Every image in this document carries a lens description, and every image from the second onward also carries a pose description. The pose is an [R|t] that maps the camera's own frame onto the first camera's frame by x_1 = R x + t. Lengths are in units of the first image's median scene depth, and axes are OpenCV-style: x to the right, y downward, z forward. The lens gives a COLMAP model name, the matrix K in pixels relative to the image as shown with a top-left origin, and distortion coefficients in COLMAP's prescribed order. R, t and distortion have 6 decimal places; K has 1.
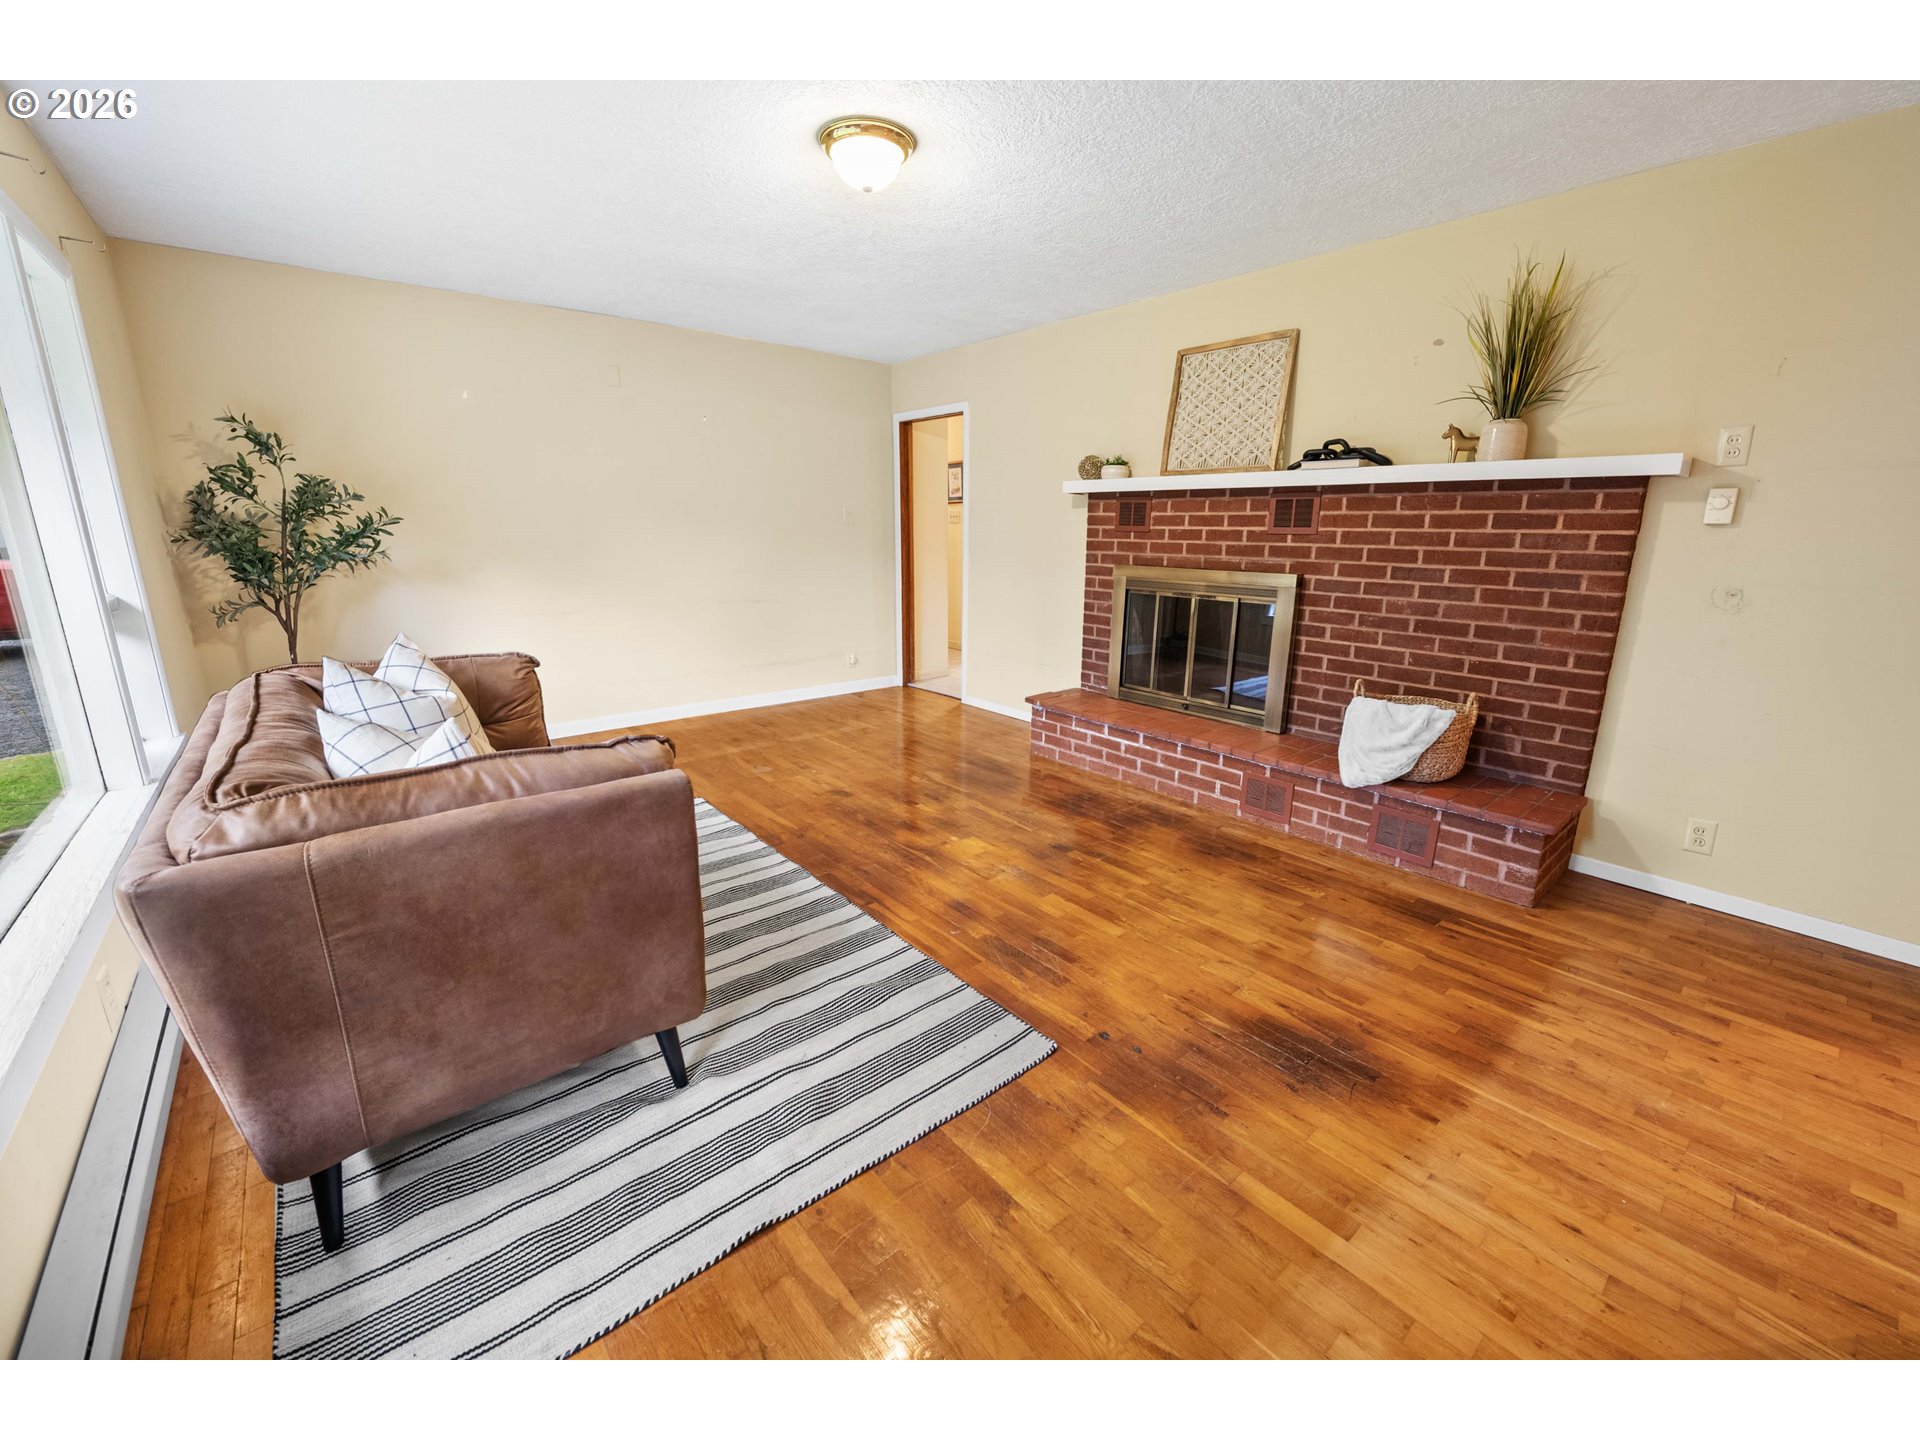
lens RADIAL K [[771.8, 0, 966.4], [0, 771.8, 709.8], [0, 0, 1]] dist [-0.011420, -0.000714]
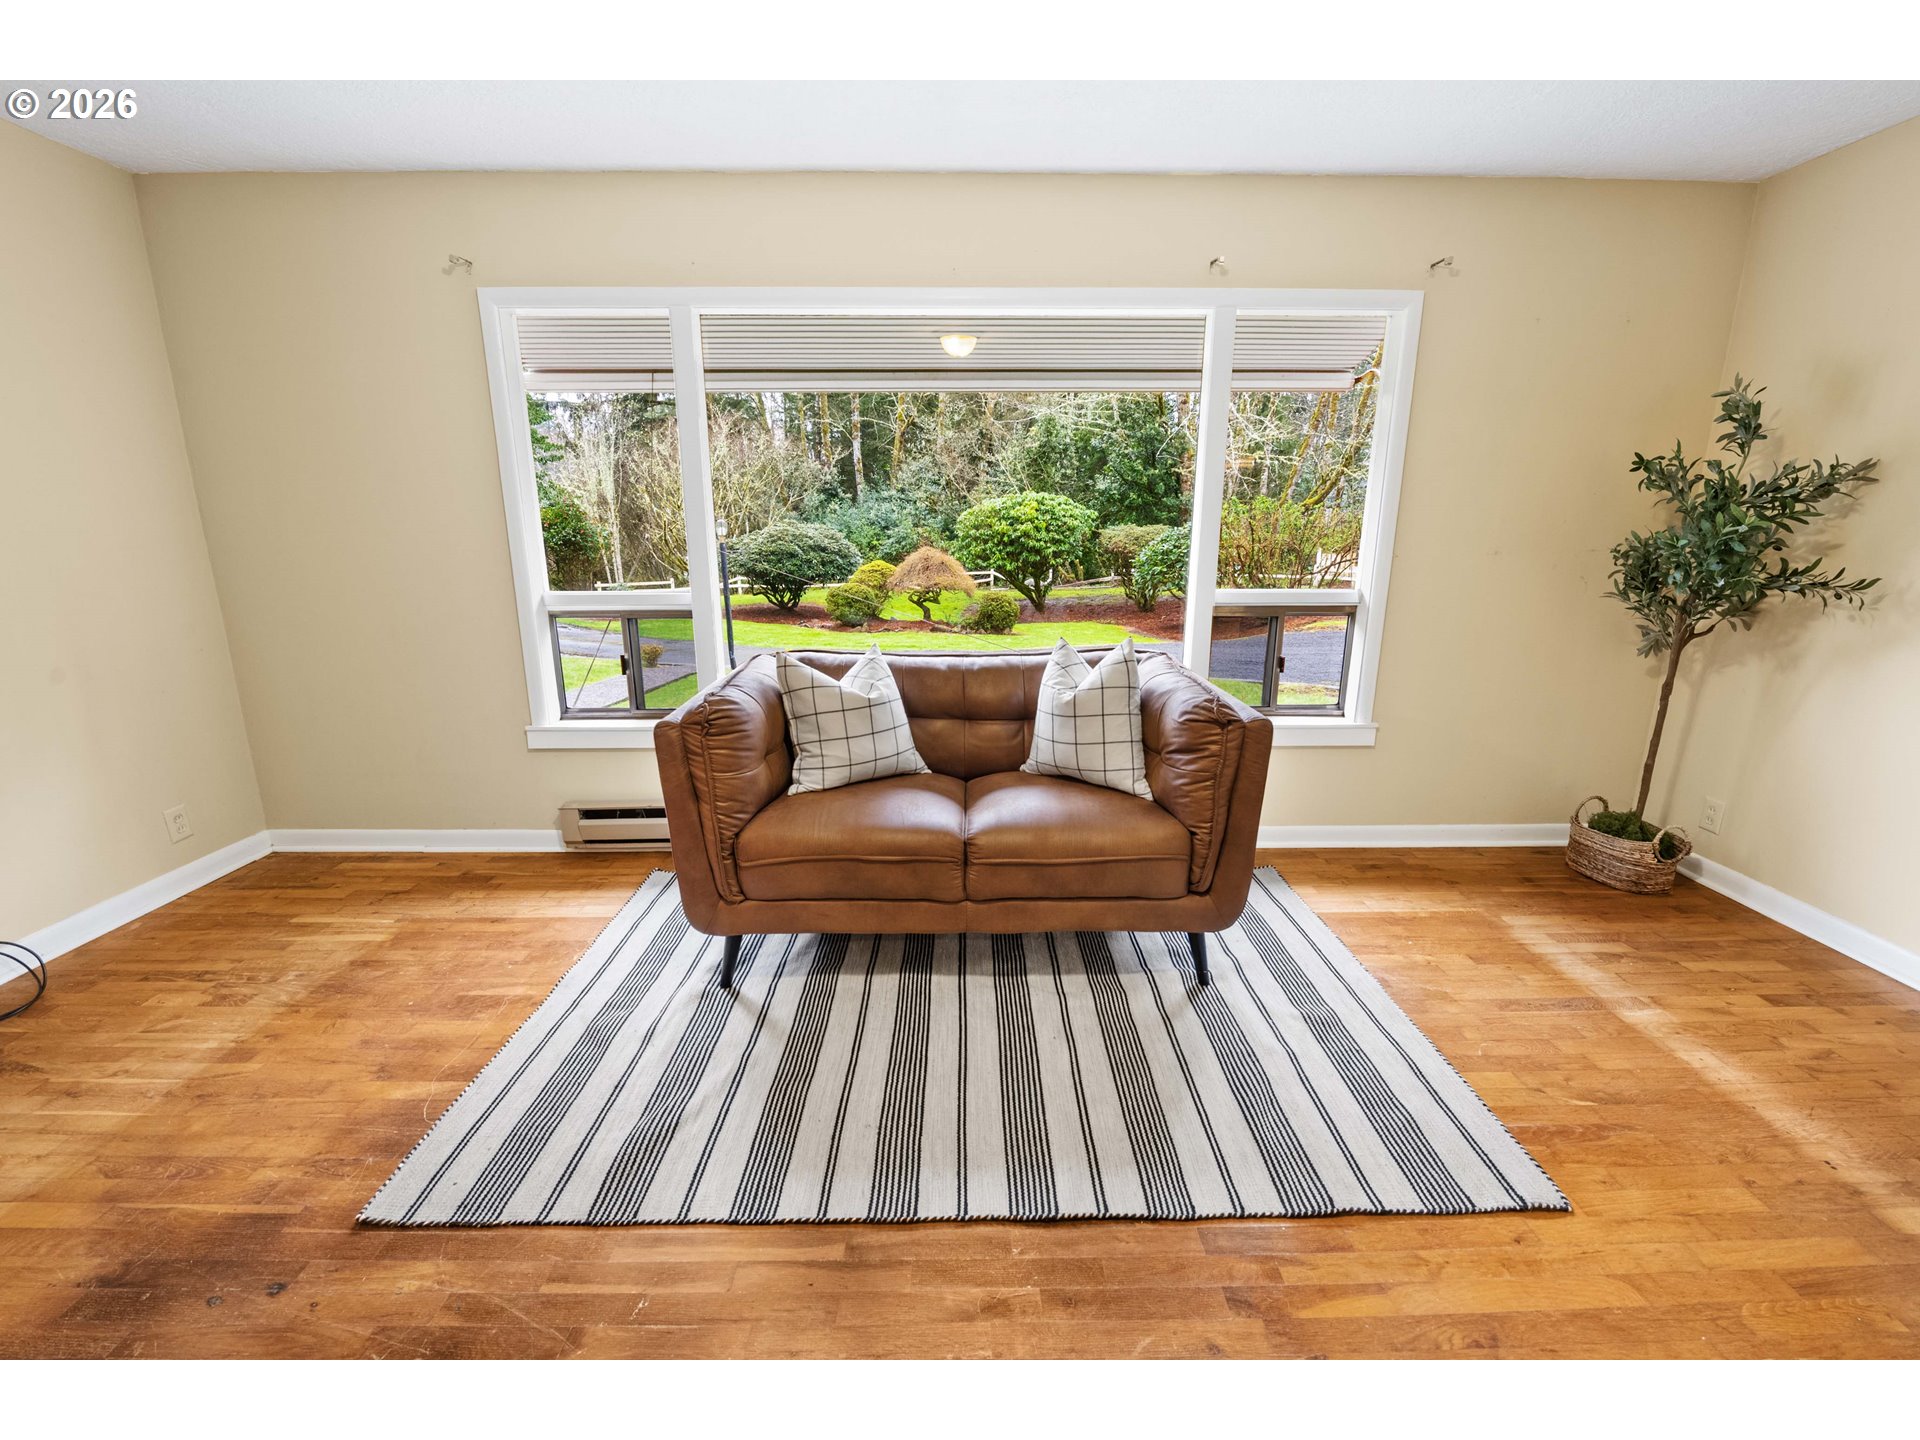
lens RADIAL K [[771.8, 0, 966.4], [0, 771.8, 709.8], [0, 0, 1]] dist [-0.011420, -0.000714]
pose [[-0.636696, 0.173393, -0.751367, 0.161880], [-0.183511, 0.912325, 0.366041, -0.308089], [0.748960, 0.370941, -0.549055, 1.279242]]
